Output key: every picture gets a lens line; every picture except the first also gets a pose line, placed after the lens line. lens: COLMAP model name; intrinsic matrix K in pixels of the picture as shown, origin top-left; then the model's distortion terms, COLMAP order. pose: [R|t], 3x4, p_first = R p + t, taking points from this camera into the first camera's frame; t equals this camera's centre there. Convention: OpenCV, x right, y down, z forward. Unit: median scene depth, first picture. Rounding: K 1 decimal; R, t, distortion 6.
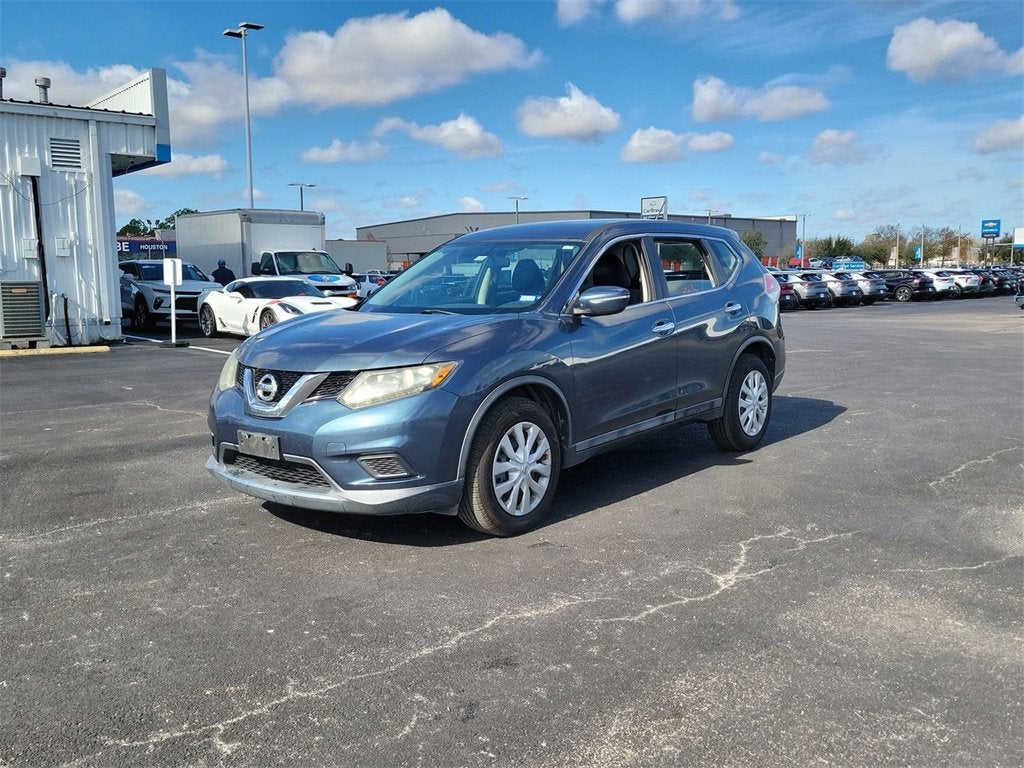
lens RADIAL K [[952.7, 0, 521.7], [0, 952.7, 386.6], [0, 0, 1]] dist [0.056620, 0.000000]
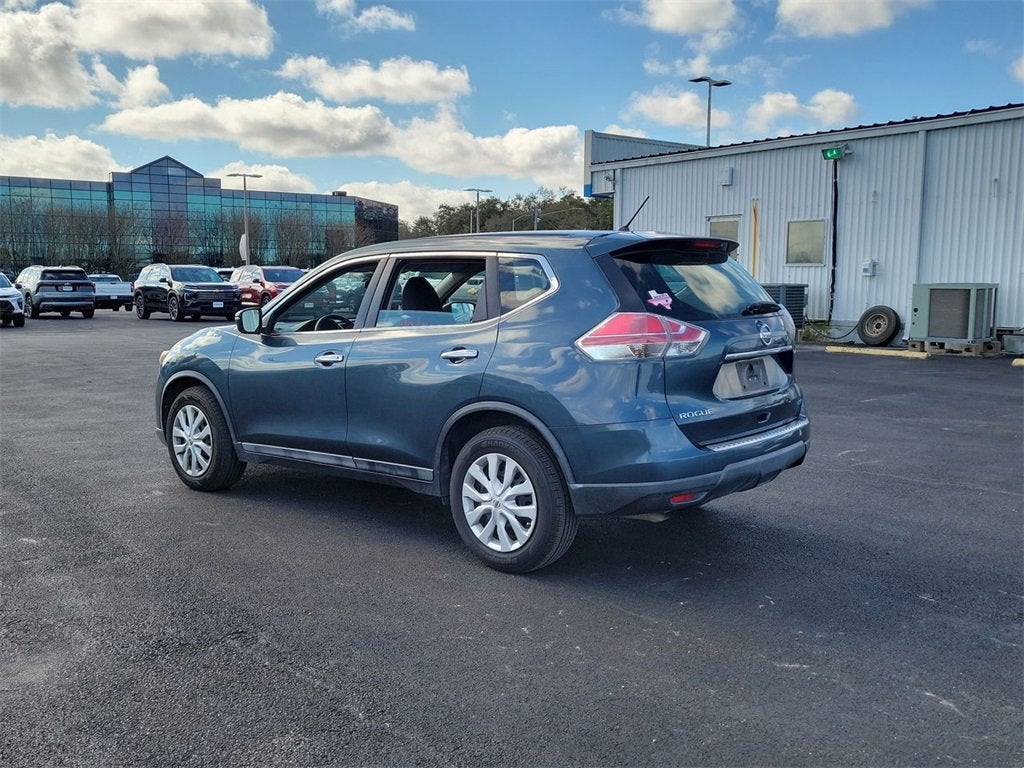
lens RADIAL K [[952.7, 0, 529.8], [0, 952.7, 385.8], [0, 0, 1]] dist [0.056620, 0.000000]
pose [[-0.027850, 0.132744, -0.990759, 1.021509], [-0.126546, 0.982701, 0.135221, -0.178727], [0.991570, 0.129143, -0.010570, 1.167593]]
